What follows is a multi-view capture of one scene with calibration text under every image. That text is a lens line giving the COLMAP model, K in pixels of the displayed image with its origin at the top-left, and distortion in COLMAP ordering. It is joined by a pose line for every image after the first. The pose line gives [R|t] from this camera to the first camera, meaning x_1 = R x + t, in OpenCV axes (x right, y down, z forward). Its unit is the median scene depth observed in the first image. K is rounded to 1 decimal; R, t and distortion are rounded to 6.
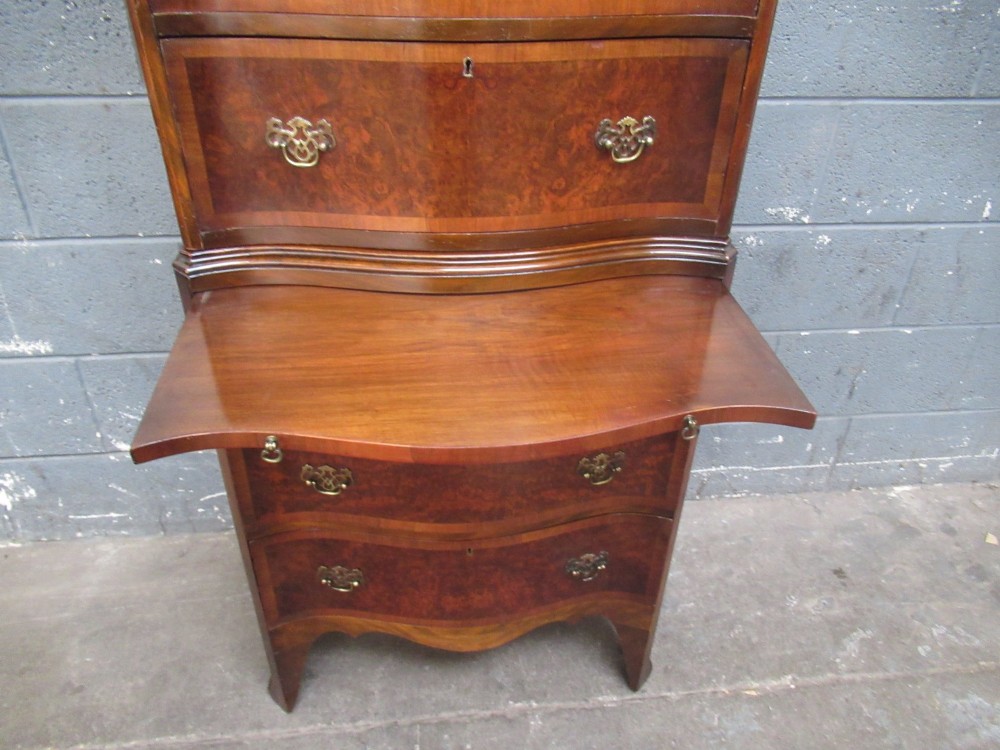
lens RADIAL K [[743.2, 0, 497.3], [0, 743.2, 382.8], [0, 0, 1]] dist [-0.015731, 0.010959]
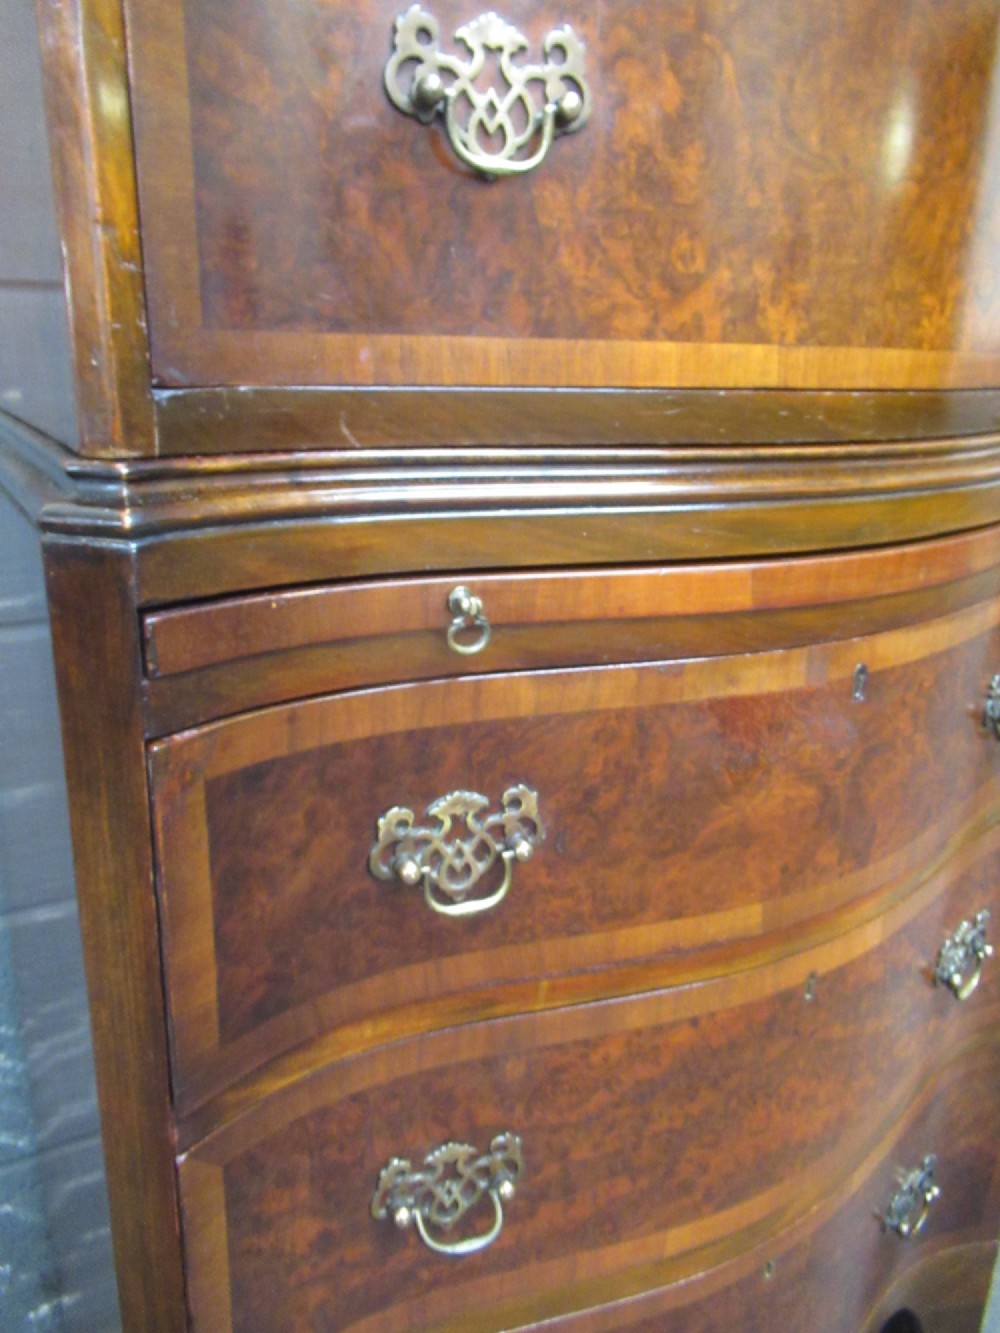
lens RADIAL K [[990.7, 0, 490.5], [0, 990.7, 663.6], [0, 0, 1]] dist [-0.015731, 0.010959]
pose [[0.901535, -0.130339, 0.412610, -0.312434], [0.229363, 0.952517, -0.200259, -0.002064], [-0.366917, 0.275178, 0.888622, 0.450584]]
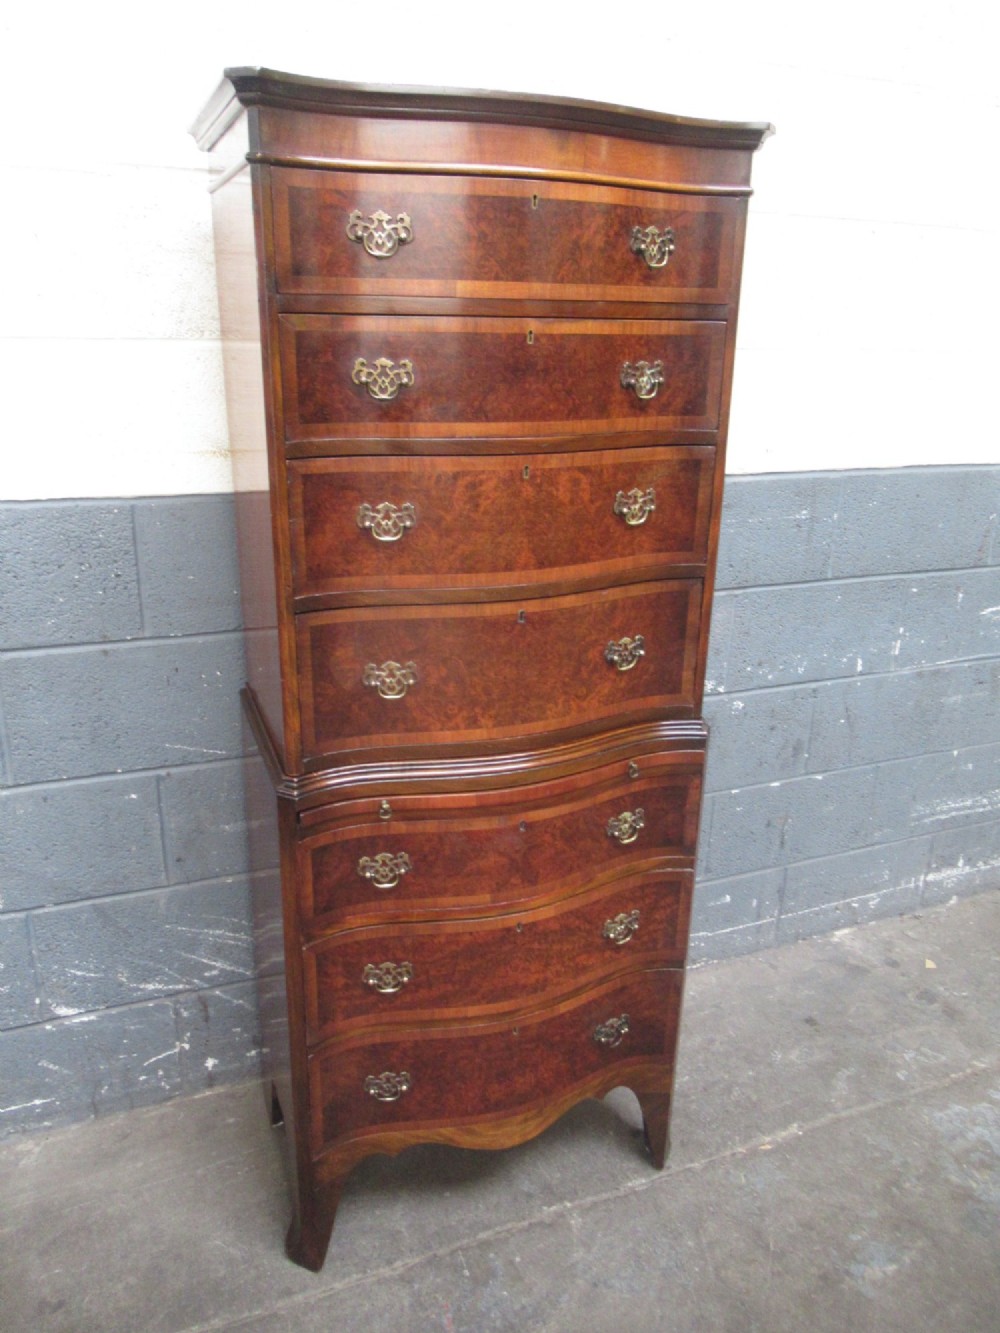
lens RADIAL K [[990.7, 0, 496.8], [0, 990.7, 665.3], [0, 0, 1]] dist [-0.015731, 0.010959]
pose [[0.964131, -0.089634, 0.249835, -0.333994], [0.147027, 0.964006, -0.221528, 0.032046], [-0.220986, 0.250314, 0.942607, -0.410026]]
